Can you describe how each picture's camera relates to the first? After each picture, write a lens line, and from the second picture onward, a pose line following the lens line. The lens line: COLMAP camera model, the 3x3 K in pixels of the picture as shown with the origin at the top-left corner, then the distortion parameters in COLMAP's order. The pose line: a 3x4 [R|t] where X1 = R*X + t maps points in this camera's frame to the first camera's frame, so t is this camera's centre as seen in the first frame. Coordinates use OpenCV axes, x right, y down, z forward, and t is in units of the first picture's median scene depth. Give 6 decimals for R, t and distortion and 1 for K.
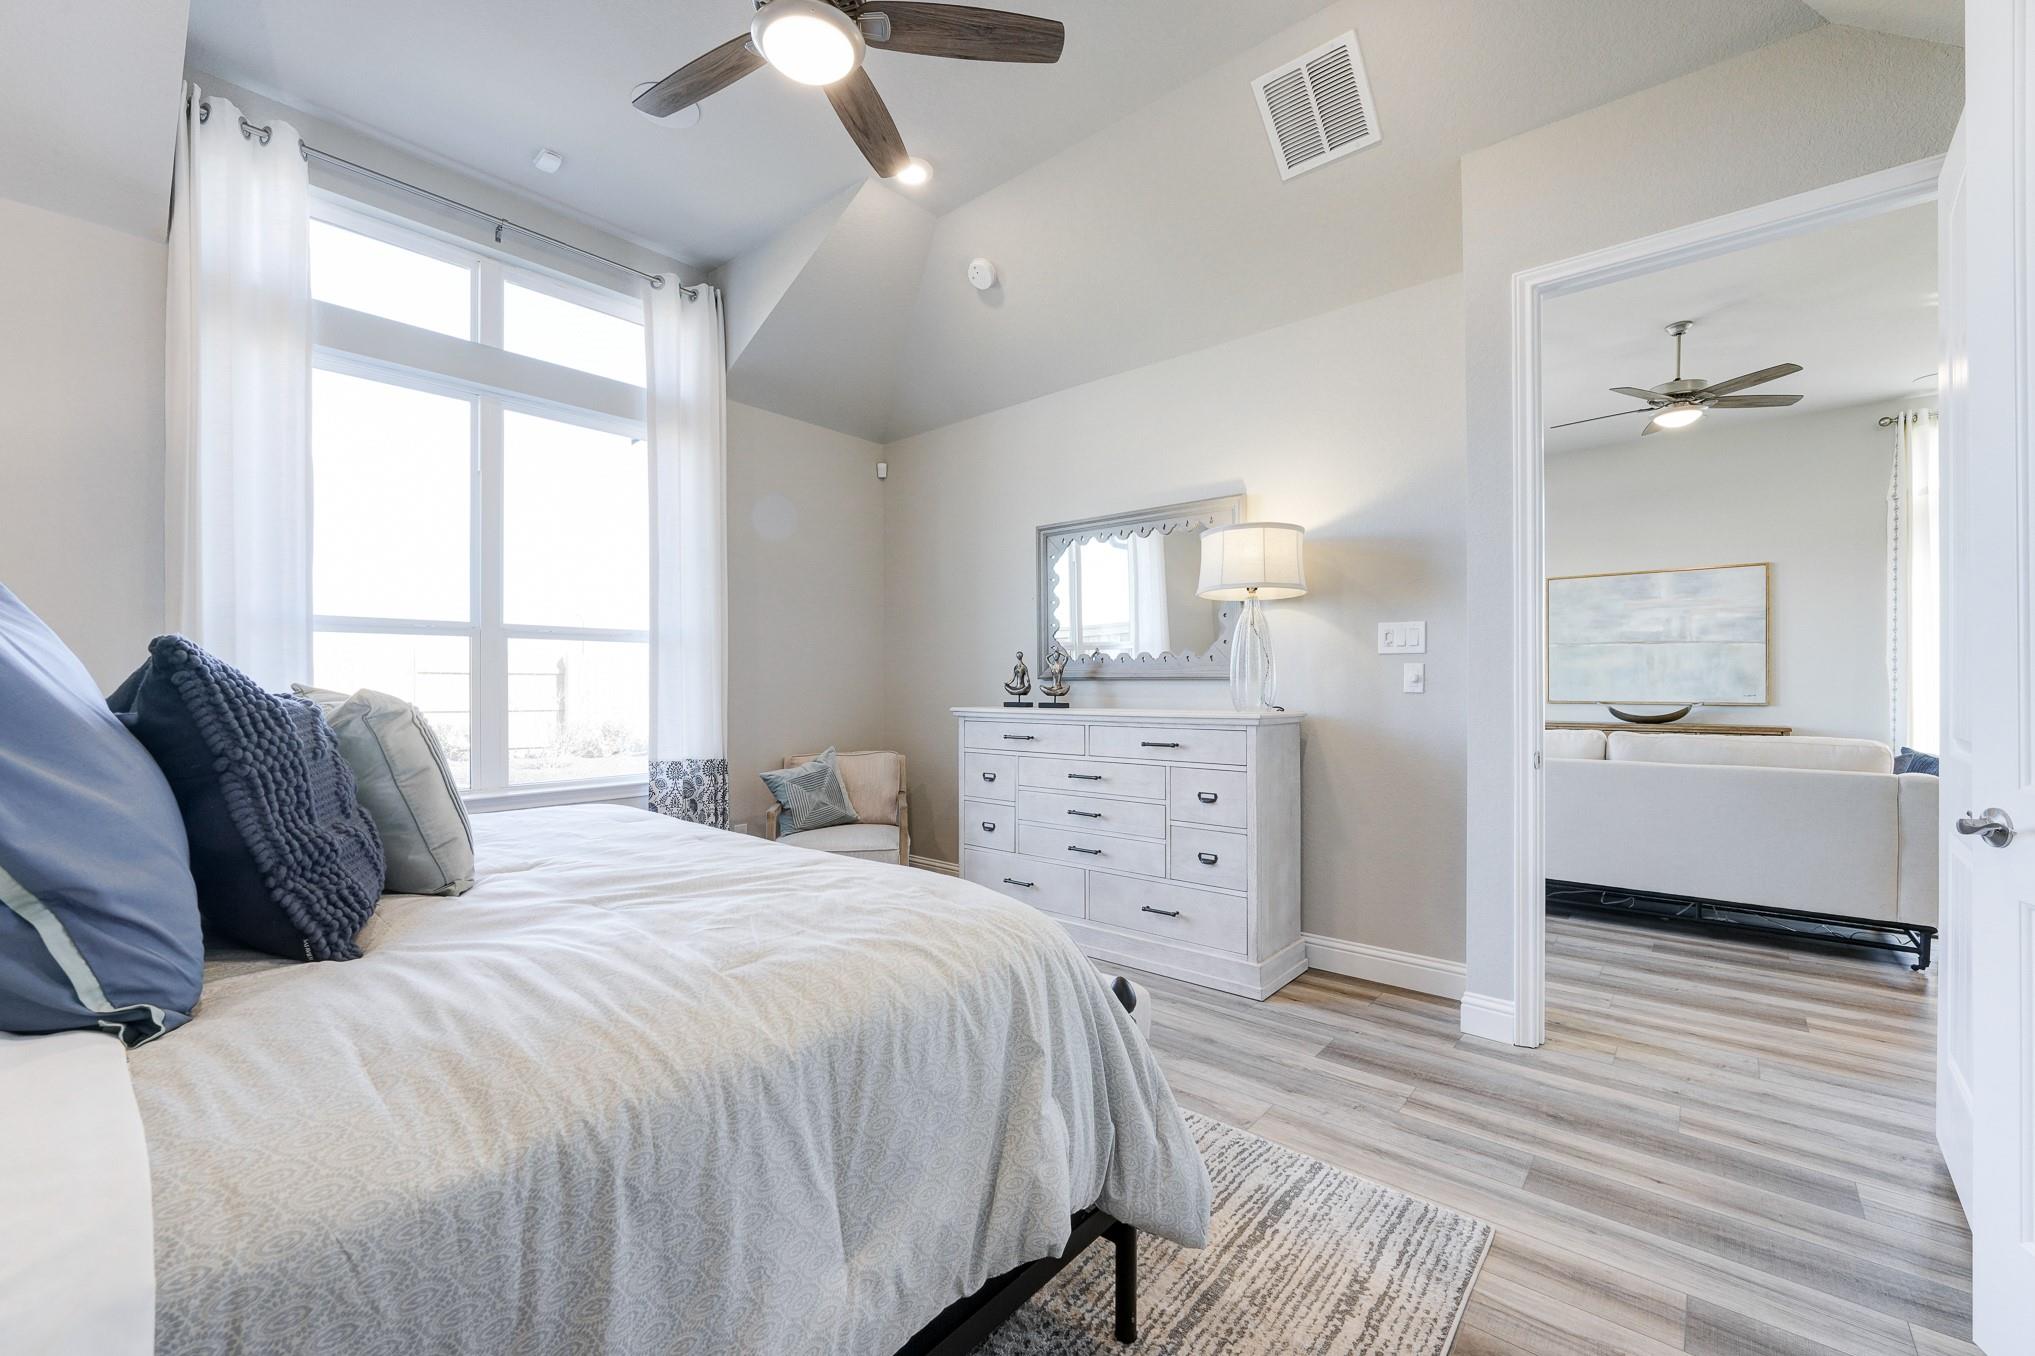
lens RADIAL K [[805.6, 0, 1022.1], [0, 805.6, 691.6], [0, 0, 1]] dist [-0.000122, -0.000026]
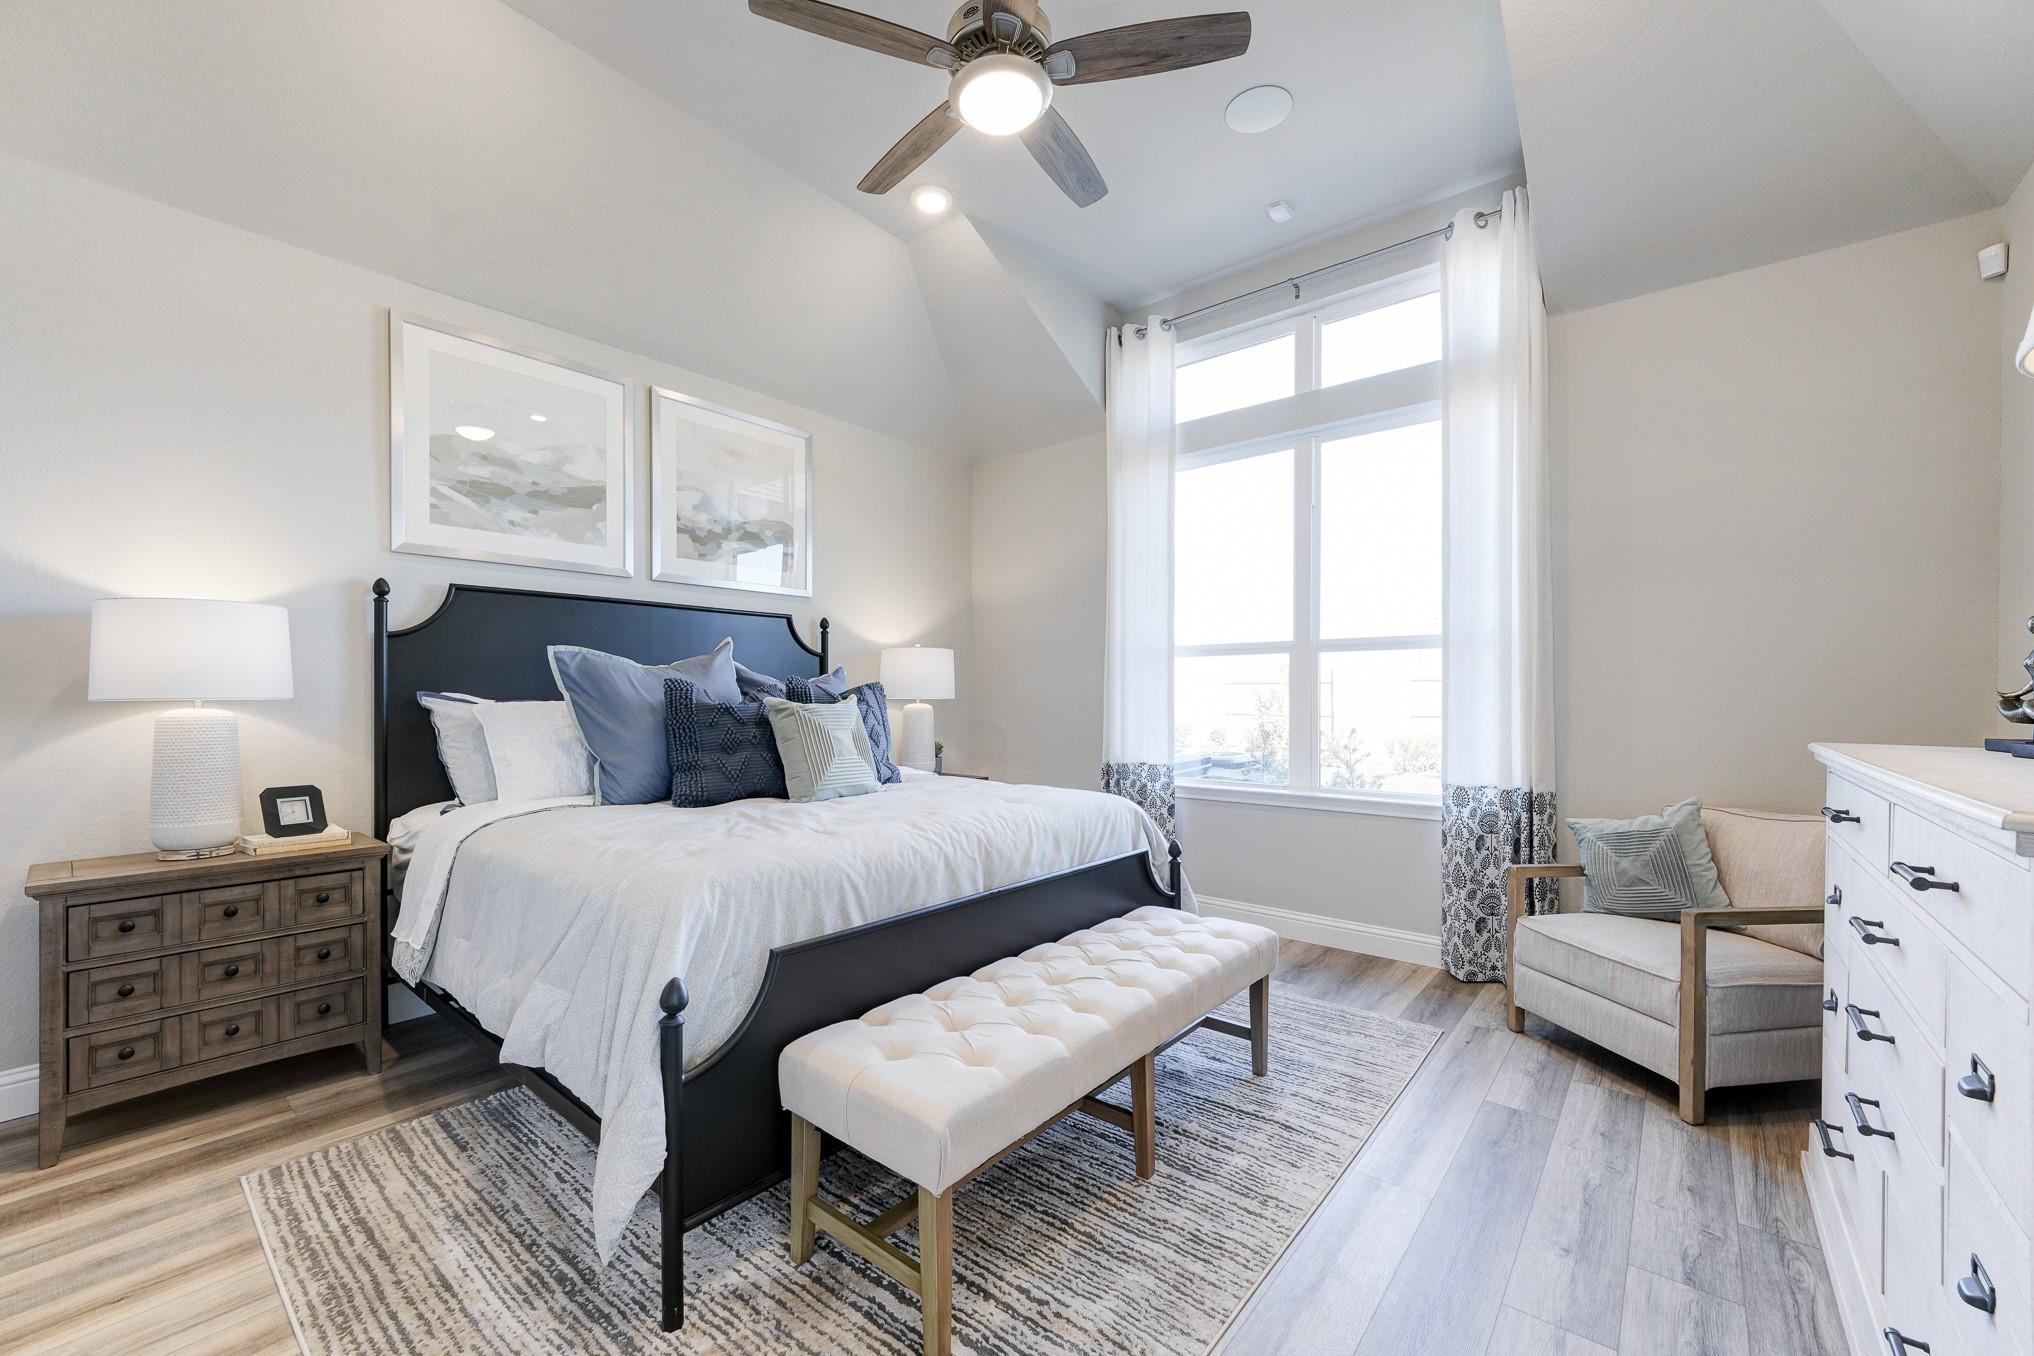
lens RADIAL K [[805.2, 0, 1021.6], [0, 805.2, 691.6], [0, 0, 1]] dist [-0.000122, -0.000026]
pose [[0.027116, -0.001323, -0.999631, 0.436232], [-0.006480, 0.999978, -0.001499, -0.008267], [0.999611, 0.006518, 0.027106, 0.563642]]
